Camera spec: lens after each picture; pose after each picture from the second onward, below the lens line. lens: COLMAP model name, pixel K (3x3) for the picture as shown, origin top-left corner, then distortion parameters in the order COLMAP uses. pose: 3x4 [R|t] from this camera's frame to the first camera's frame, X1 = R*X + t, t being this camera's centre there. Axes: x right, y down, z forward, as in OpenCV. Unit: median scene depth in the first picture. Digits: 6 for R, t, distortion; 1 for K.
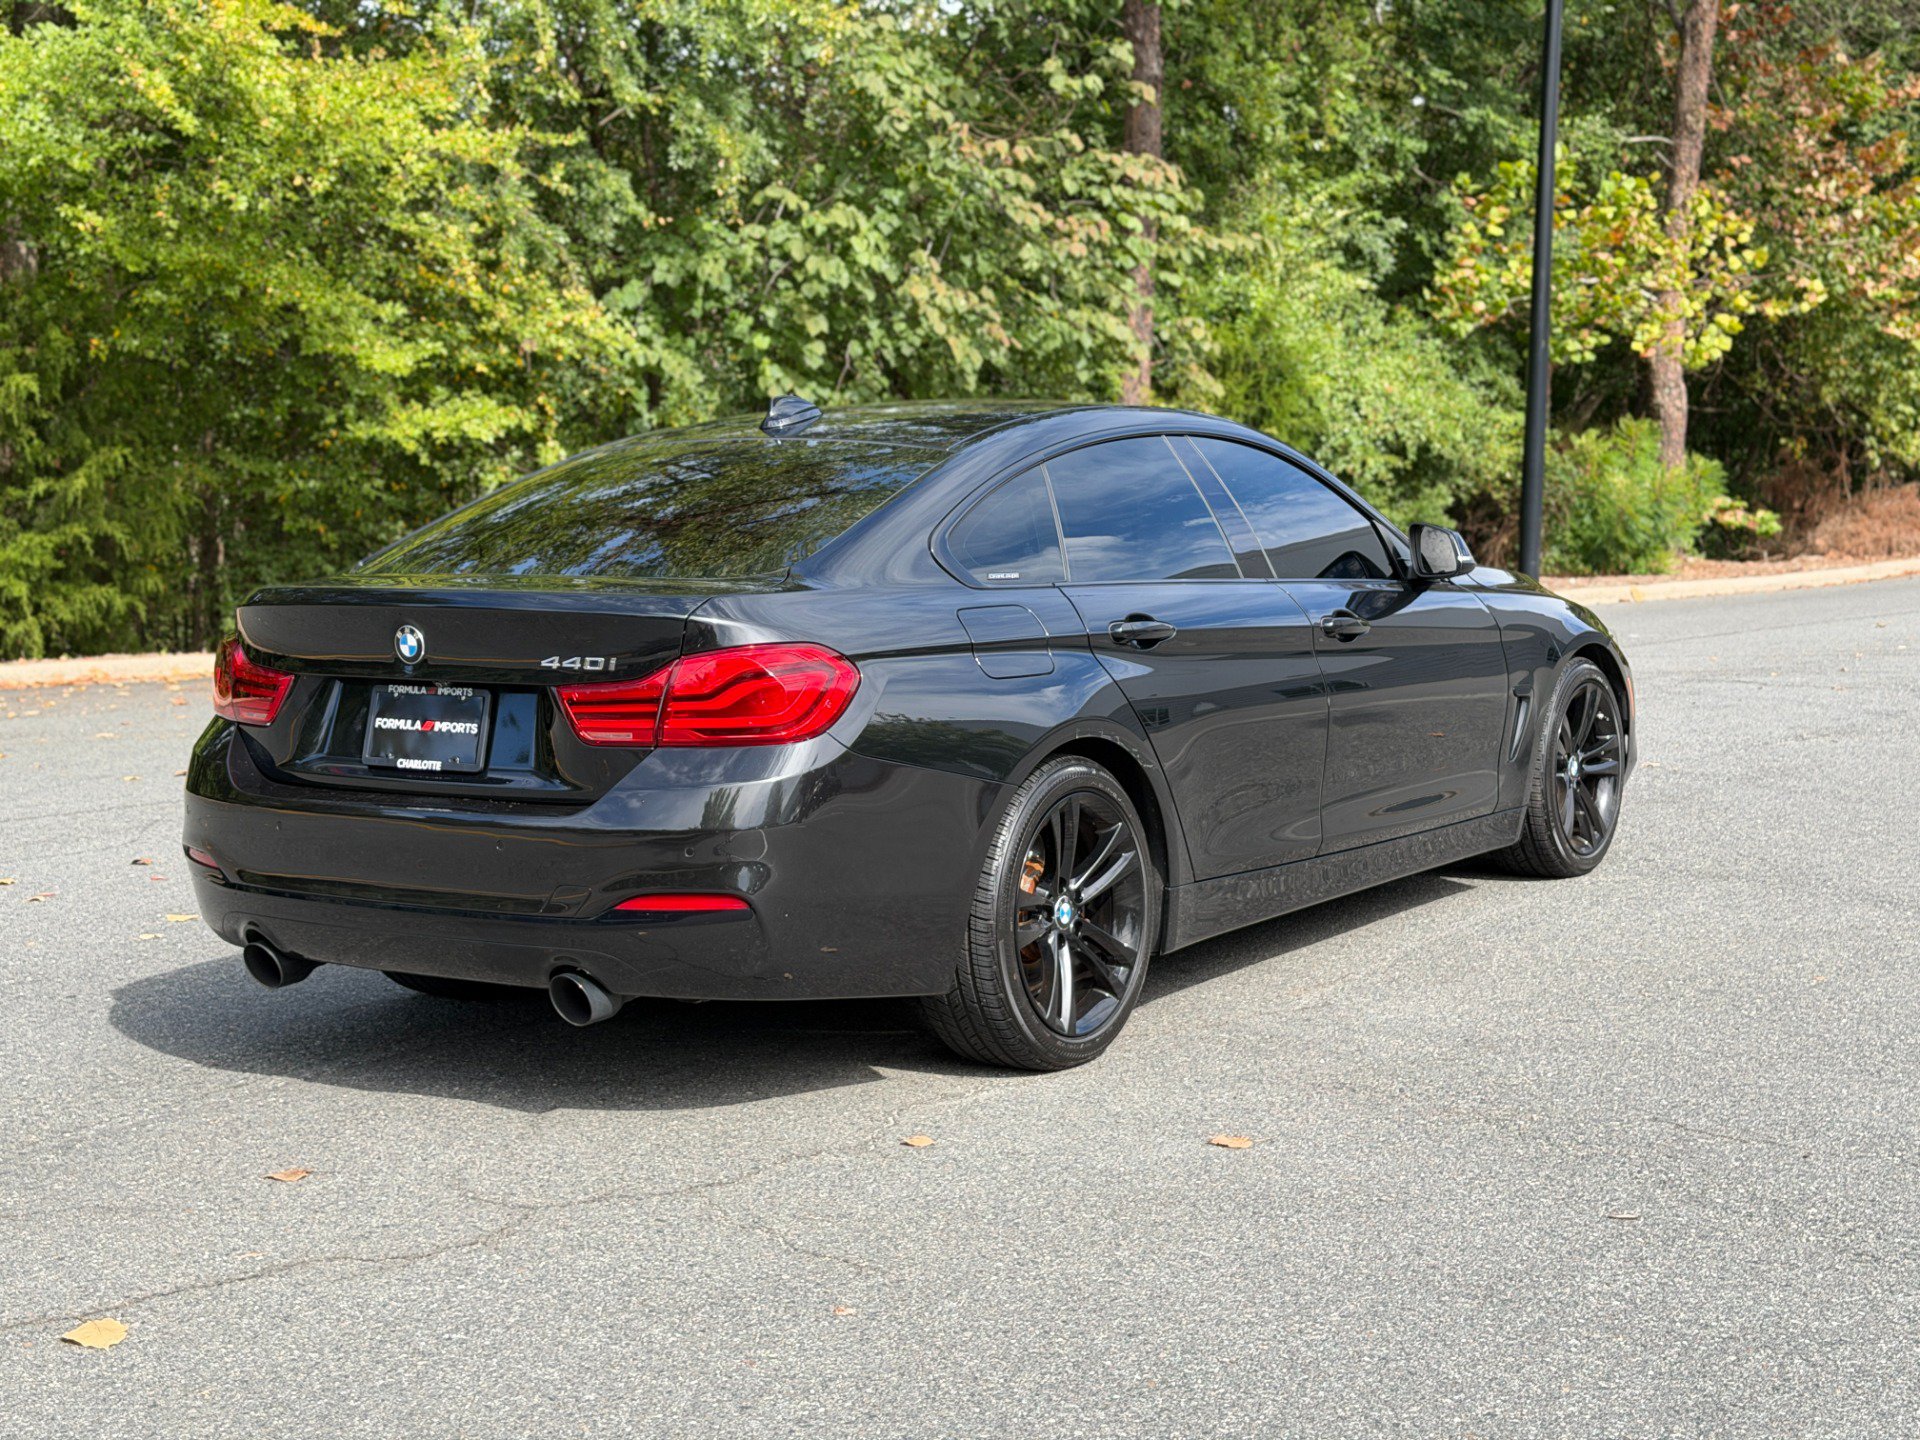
lens RADIAL K [[2621.8, 0, 966.5], [0, 2621.8, 724.7], [0, 0, 1]] dist [0.181519, -0.377176]
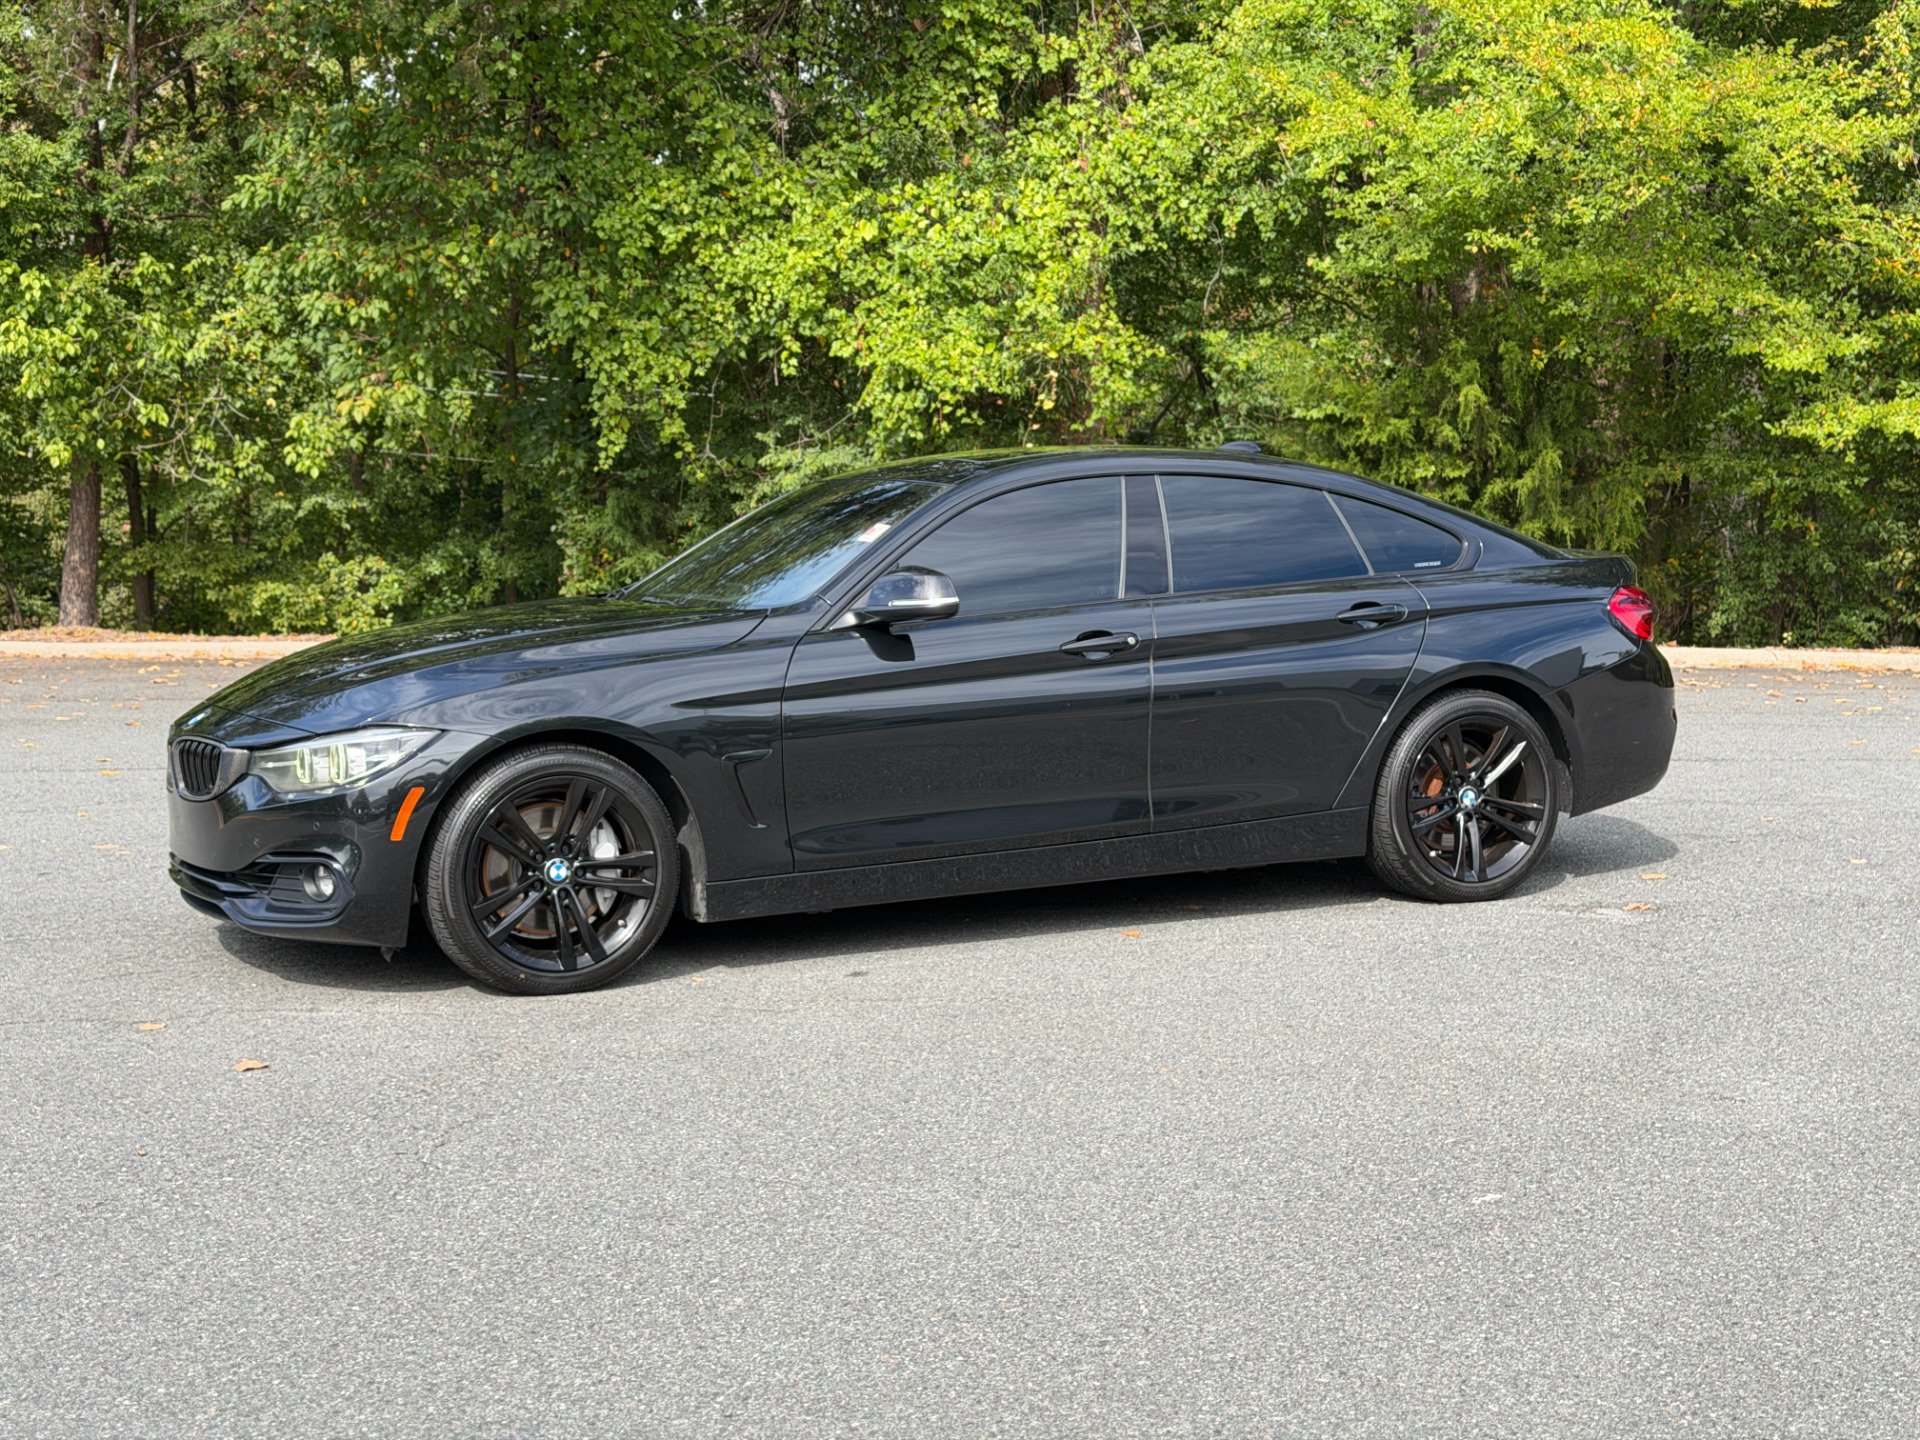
lens RADIAL K [[2621.8, 0, 966.5], [0, 2621.8, 724.7], [0, 0, 1]] dist [0.181519, -0.377176]
pose [[0.660568, 0.080178, -0.746473, 0.298934], [-0.074035, 0.996392, 0.041506, -0.018385], [0.747107, 0.027847, 0.664120, 0.104898]]
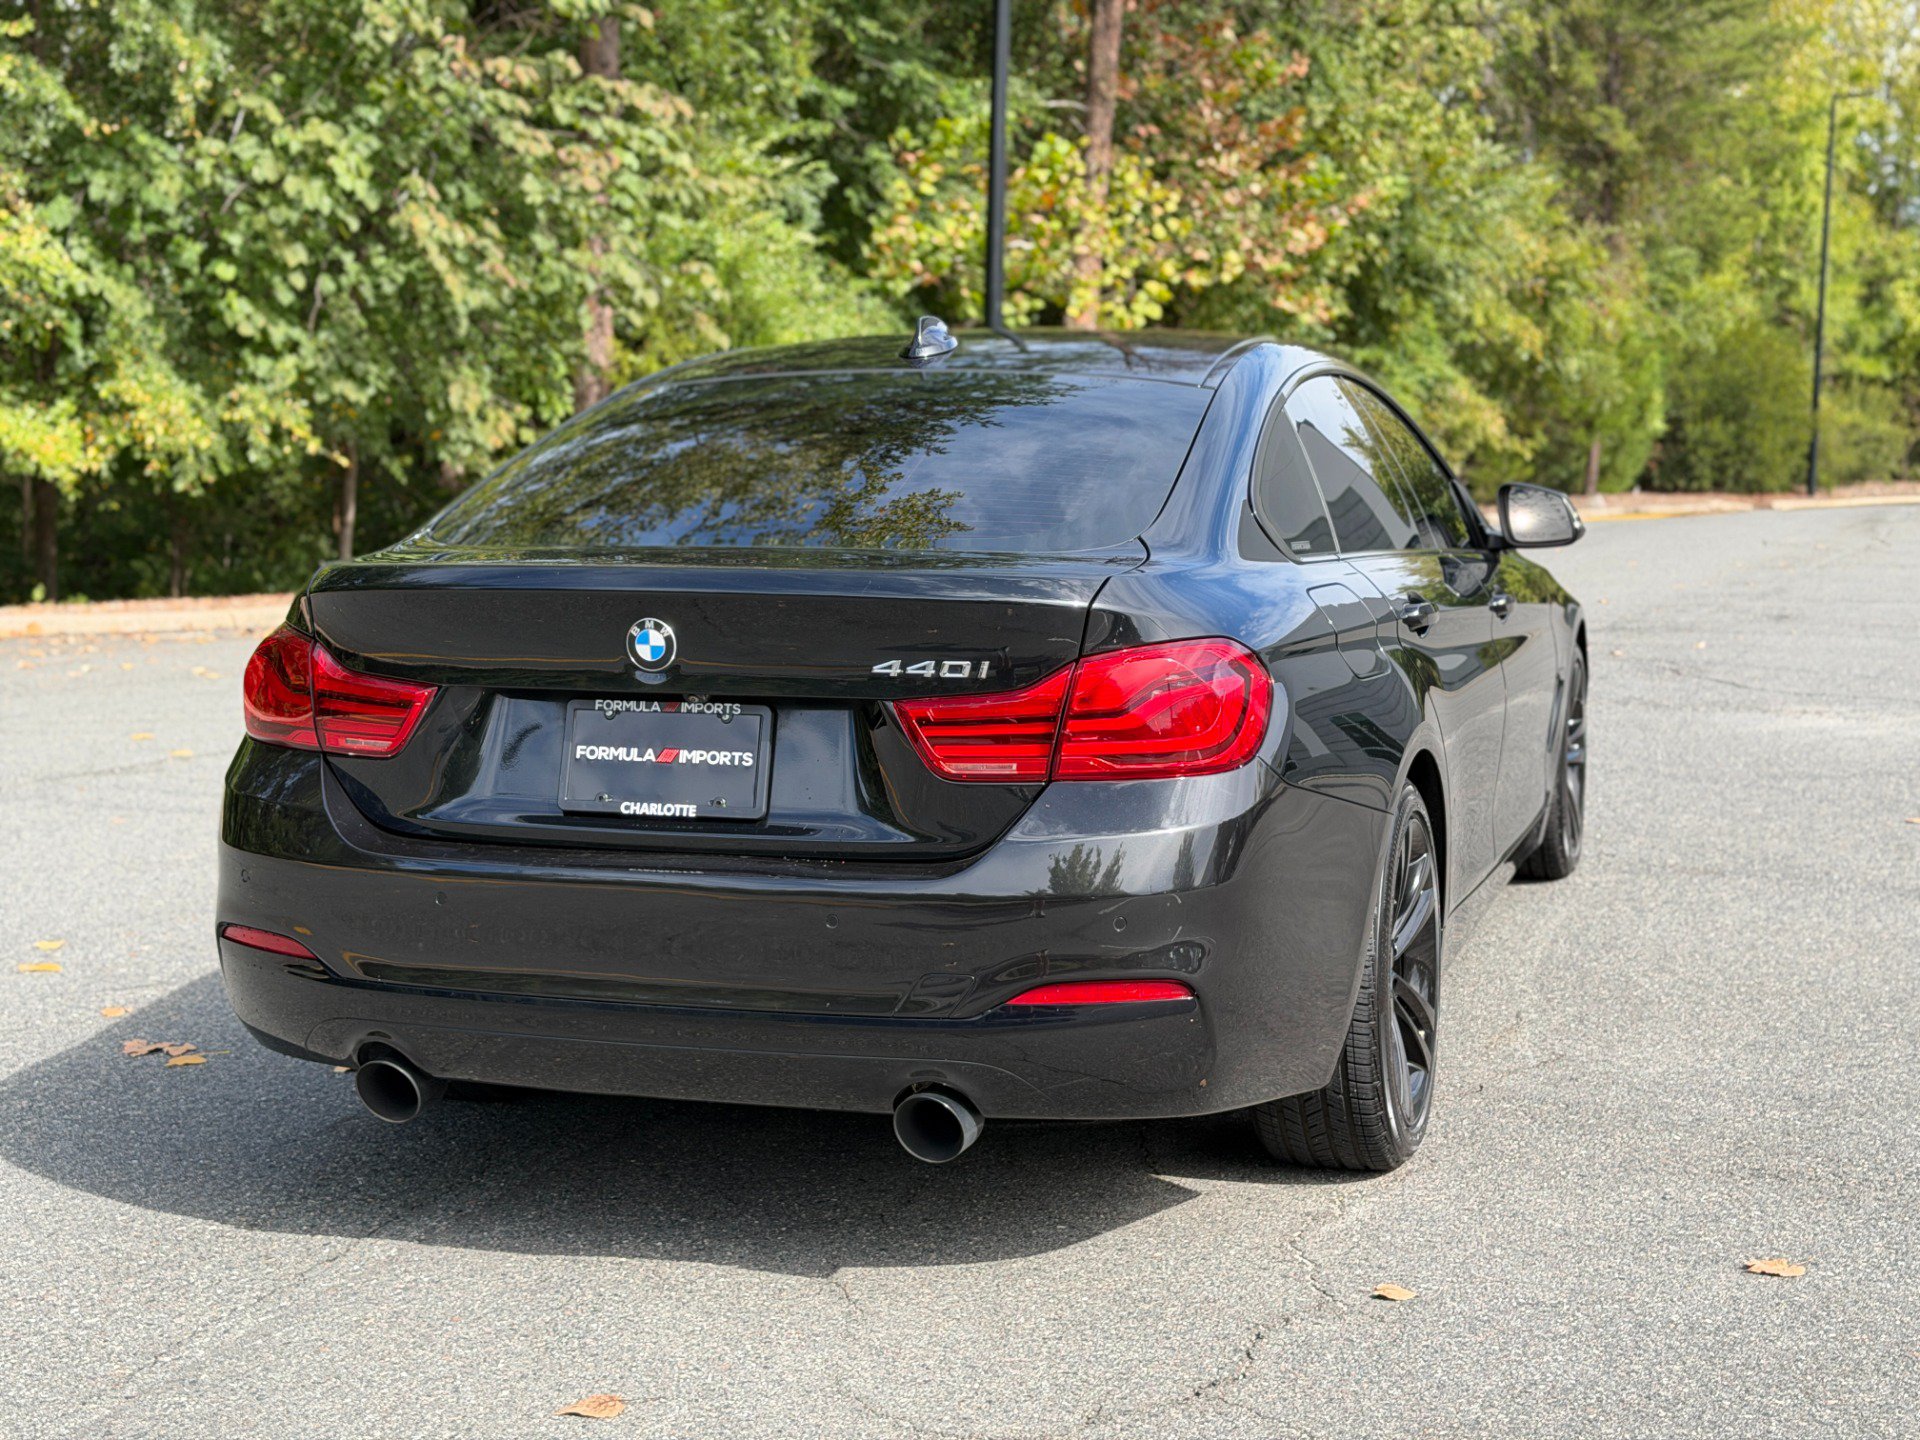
lens RADIAL K [[2629.5, 0, 960.0], [0, 2629.5, 720.0], [0, 0, 1]] dist [0.207642, -0.482585]
pose [[0.963114, -0.017633, 0.268515, -0.083328], [0.014368, 0.999797, 0.014119, -0.004784], [-0.268710, -0.009740, 0.963172, 0.072045]]
